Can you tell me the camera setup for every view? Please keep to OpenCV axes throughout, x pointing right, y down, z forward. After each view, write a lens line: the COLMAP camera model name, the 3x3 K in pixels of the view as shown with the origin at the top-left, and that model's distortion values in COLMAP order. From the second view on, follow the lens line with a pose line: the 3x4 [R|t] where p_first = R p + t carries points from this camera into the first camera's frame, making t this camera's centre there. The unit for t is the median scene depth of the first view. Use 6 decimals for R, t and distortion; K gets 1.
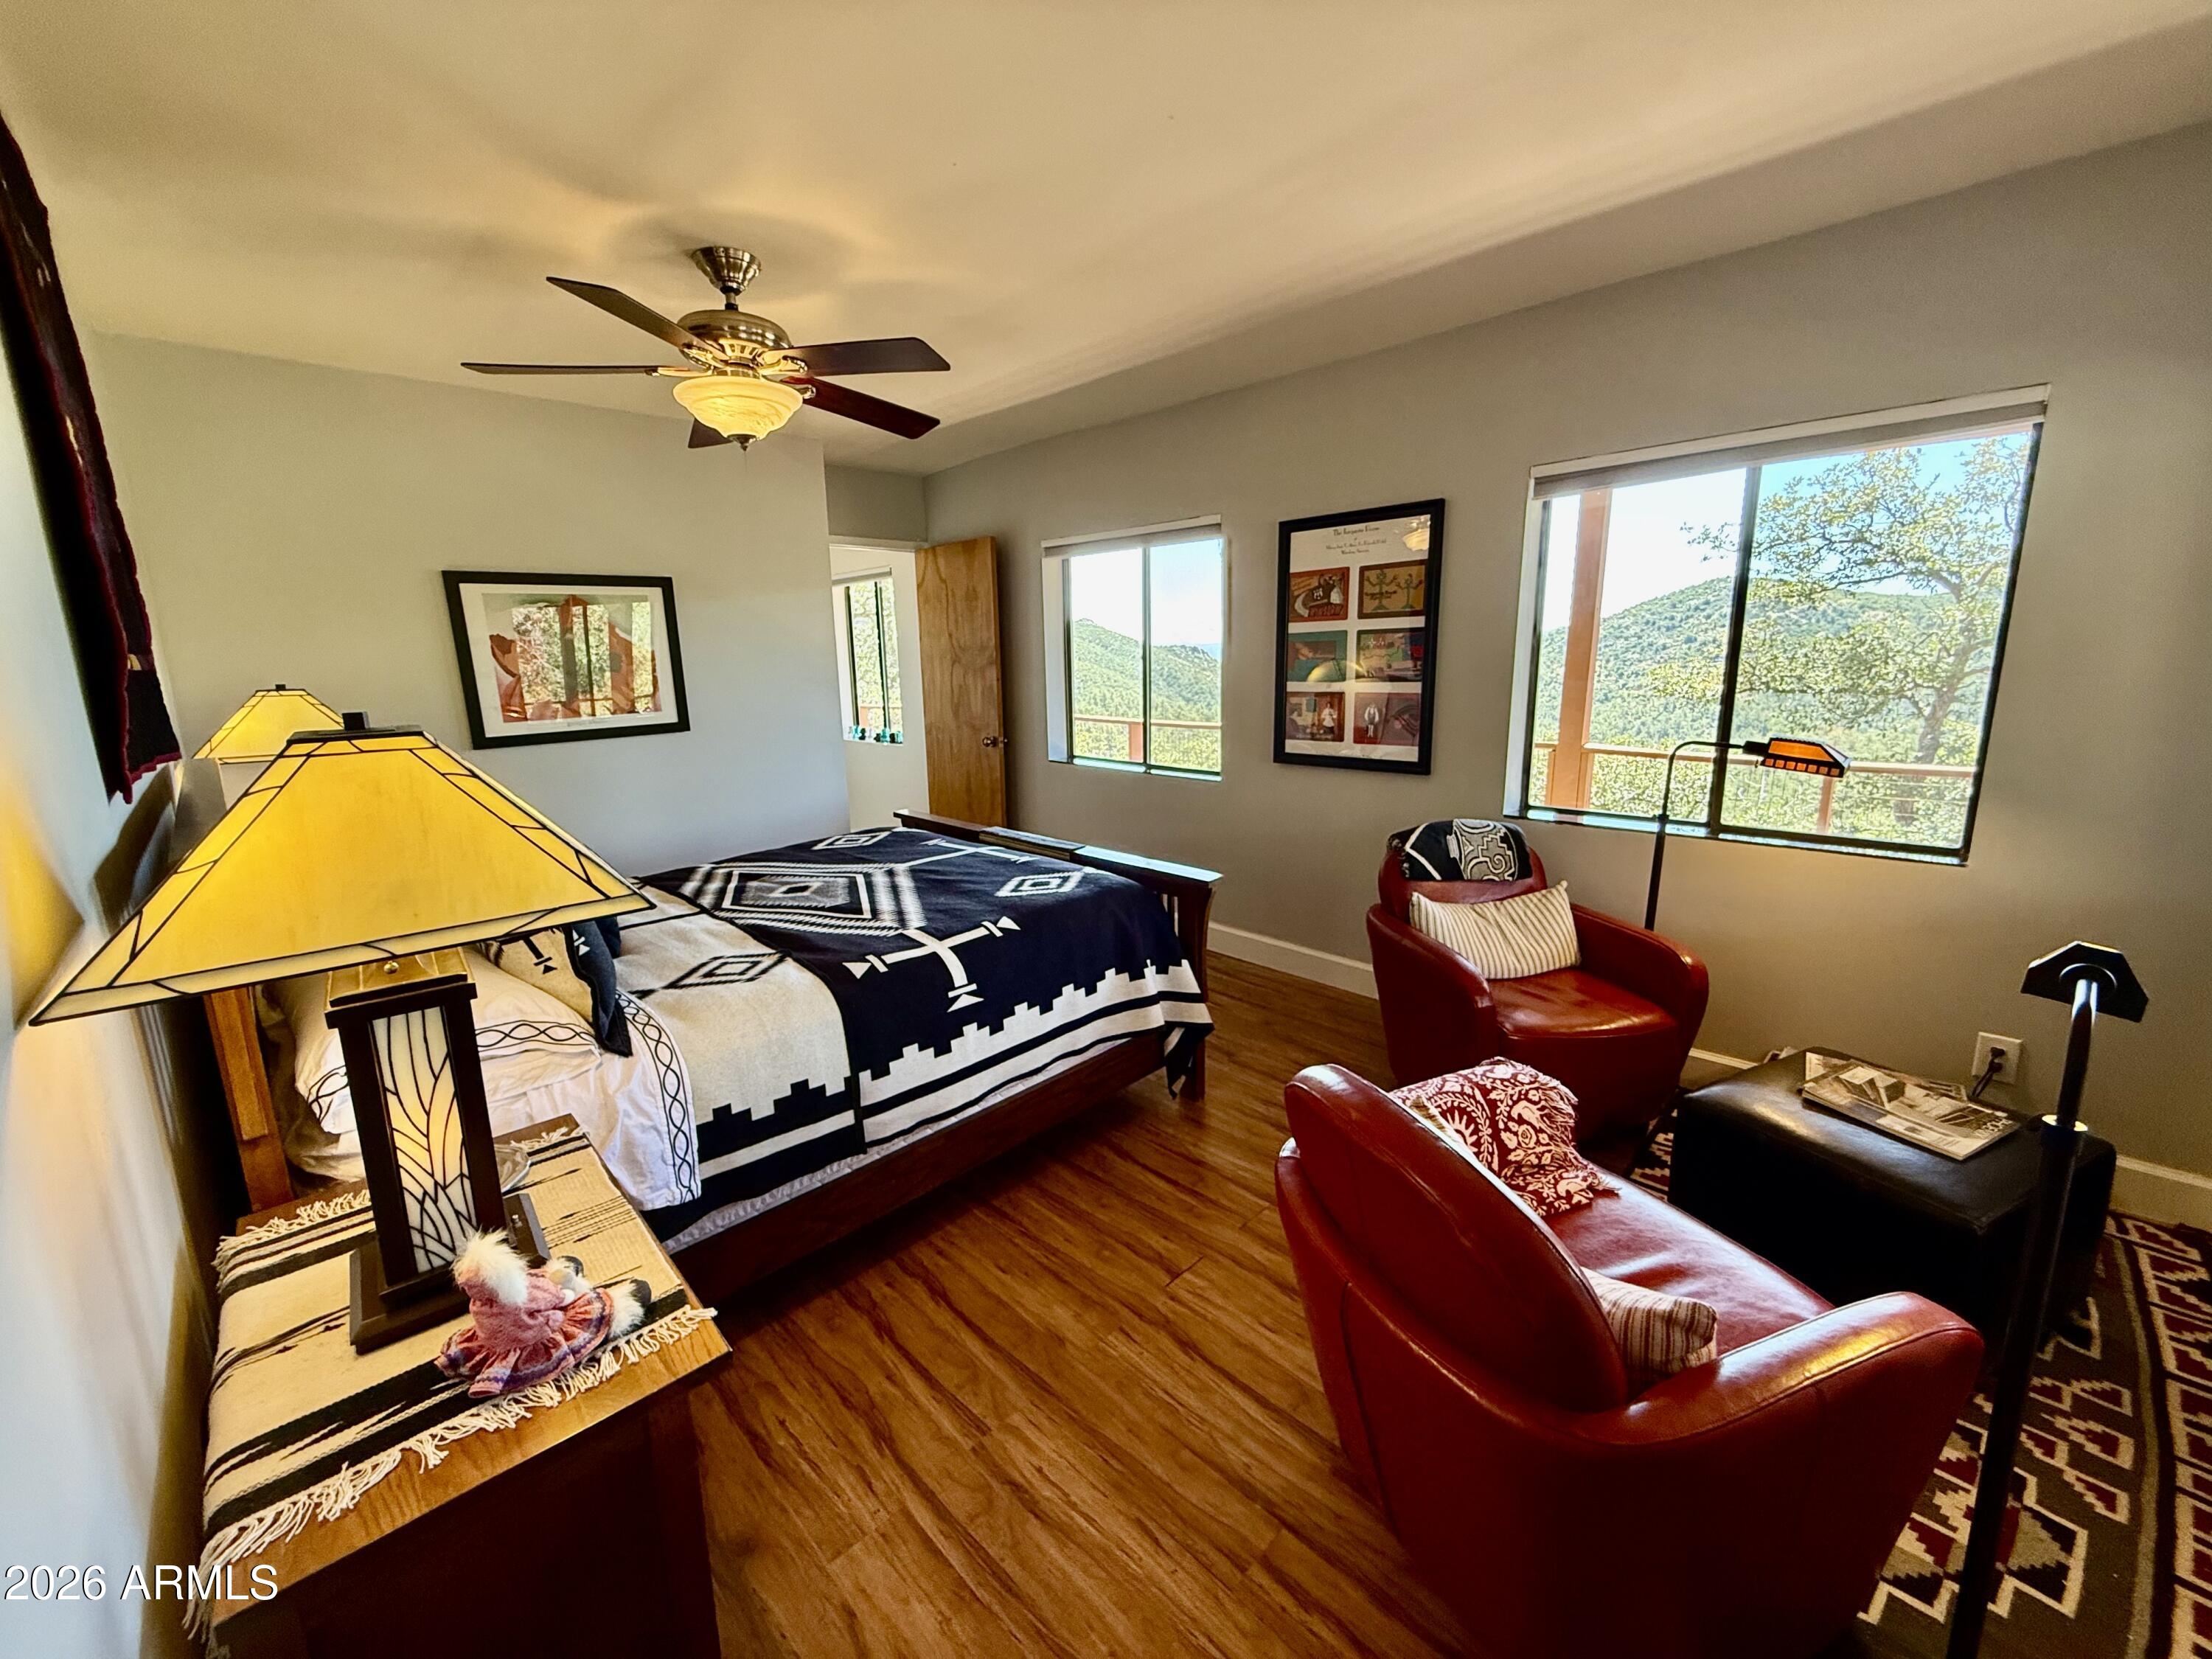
lens RADIAL K [[881.5, 0, 1100.8], [0, 881.5, 829.8], [0, 0, 1]] dist [-0.001669, 0.000586]
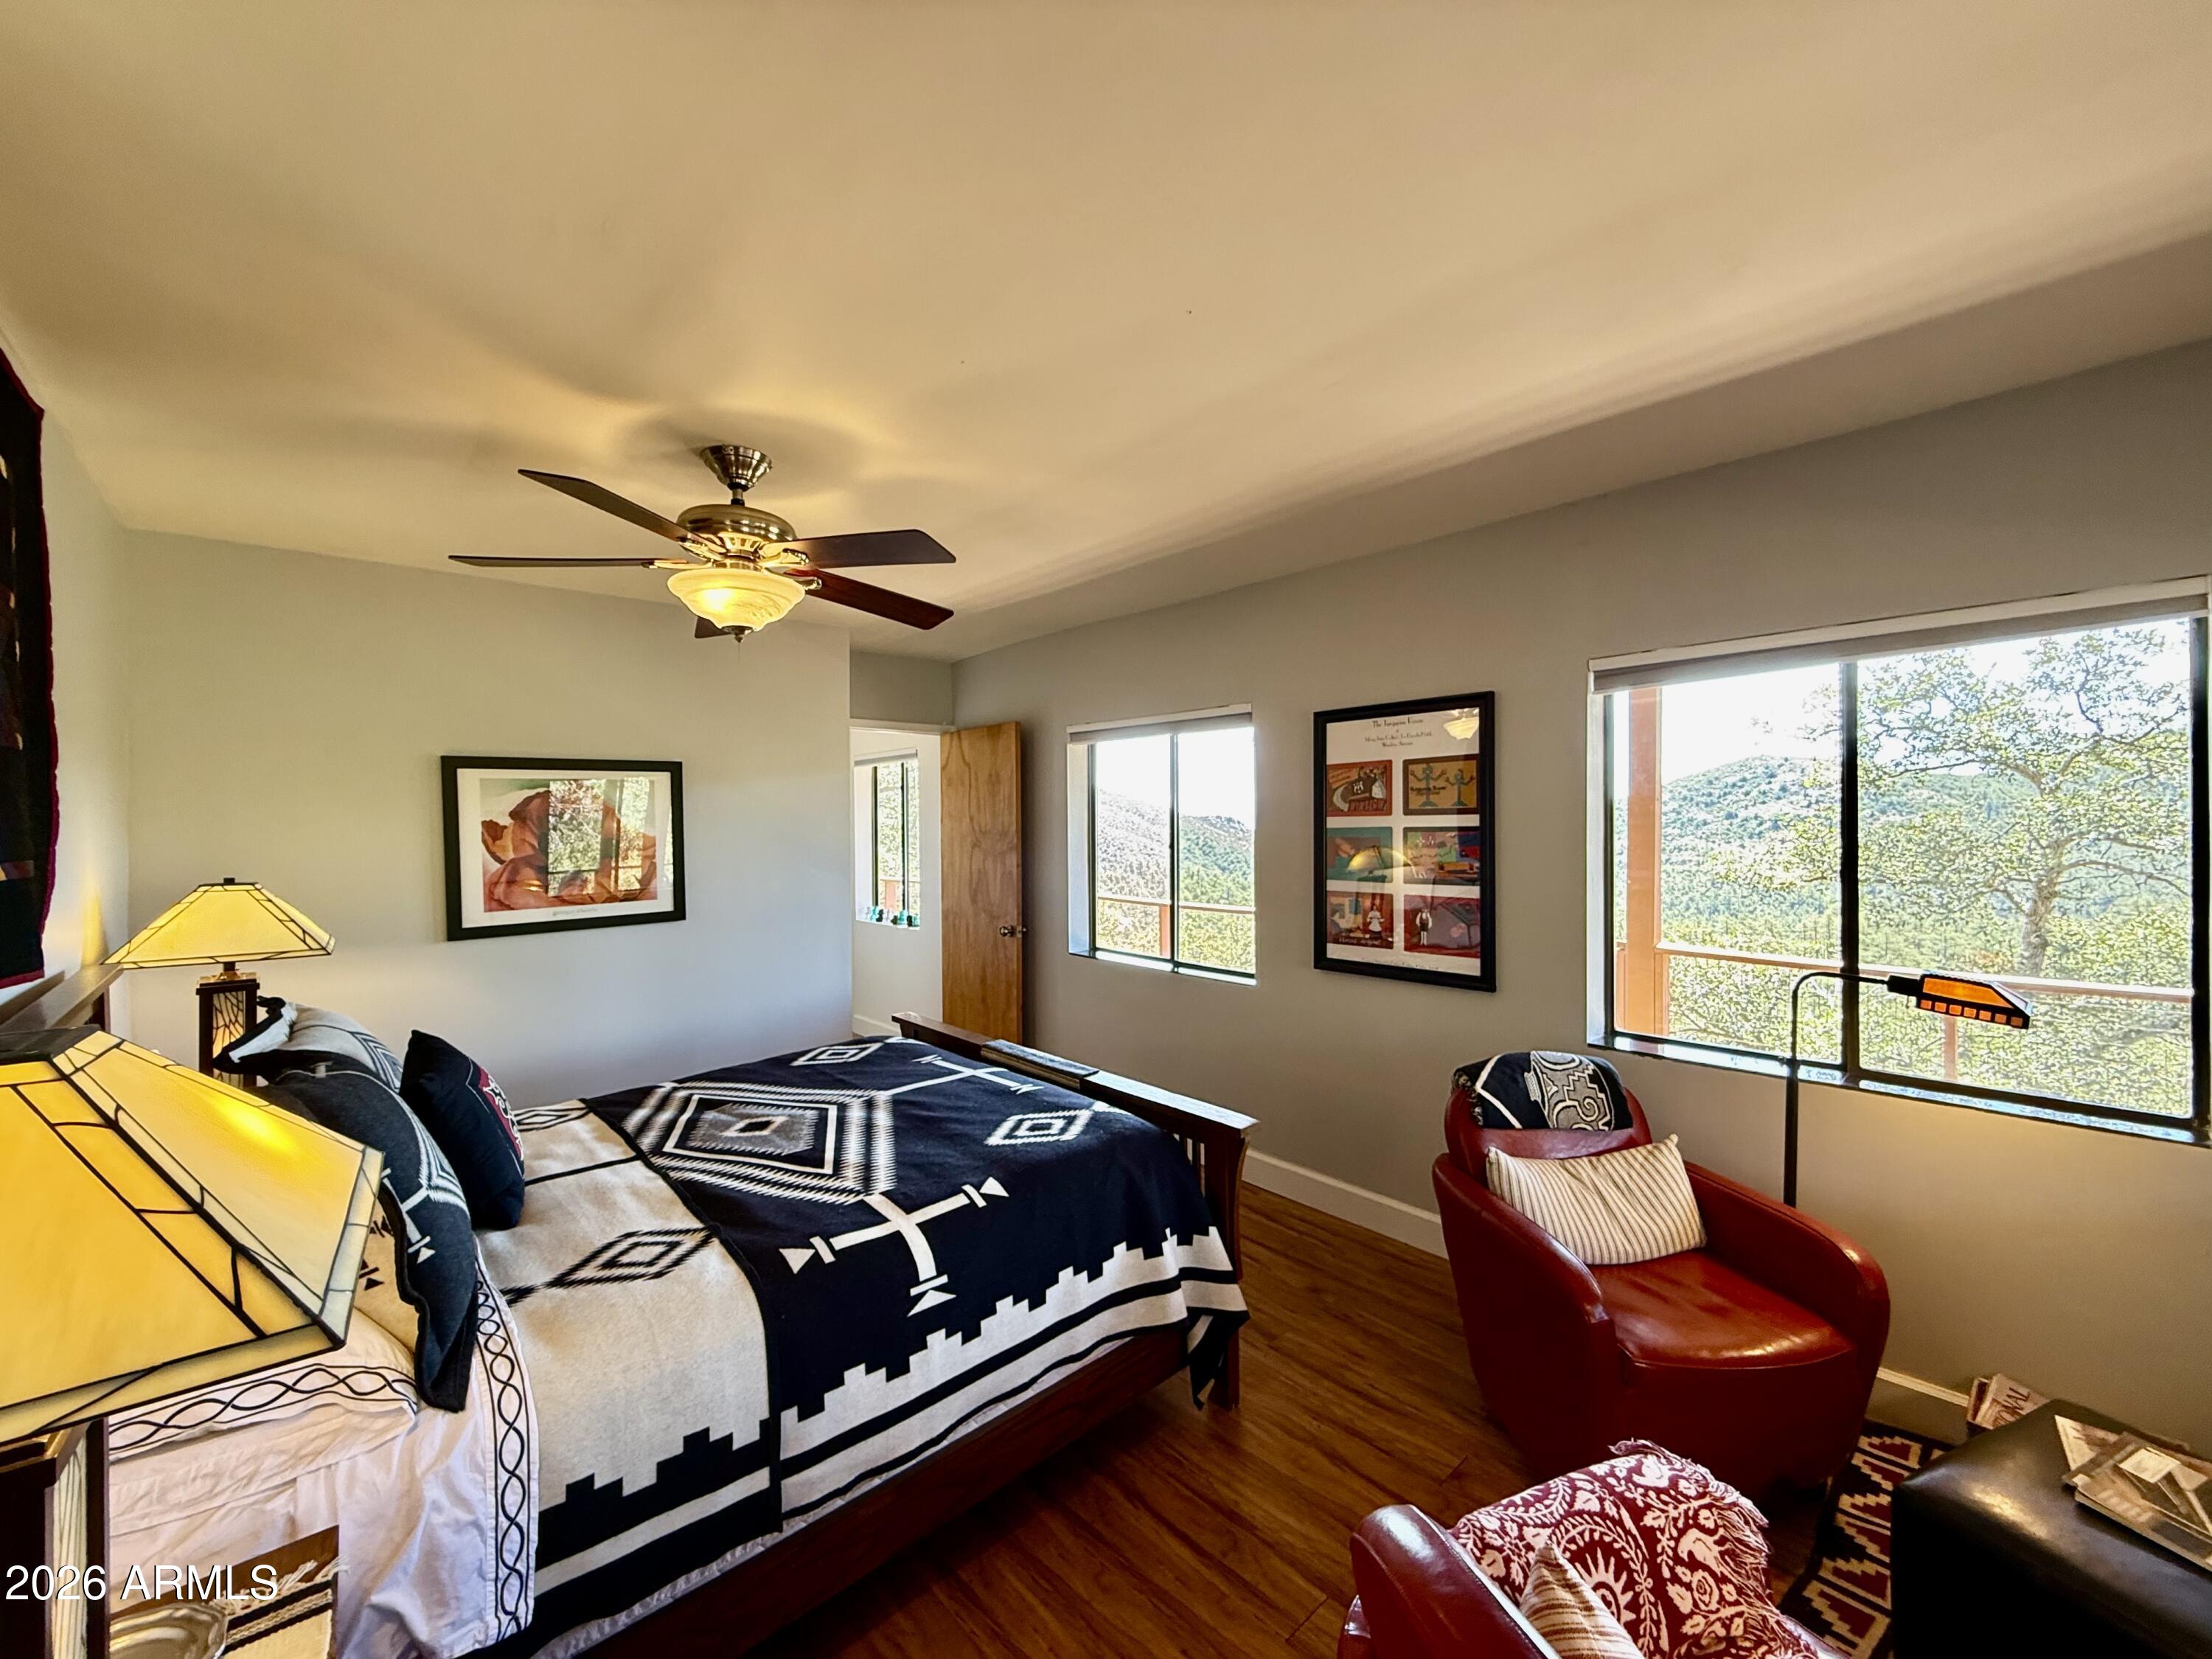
lens RADIAL K [[881.5, 0, 1101.4], [0, 881.5, 831.7], [0, 0, 1]] dist [-0.001669, 0.000586]
pose [[0.999118, 0.011525, -0.040390, 0.021222], [-0.018833, 0.982458, -0.185530, -0.062236], [0.037543, 0.186127, 0.981808, 0.124725]]
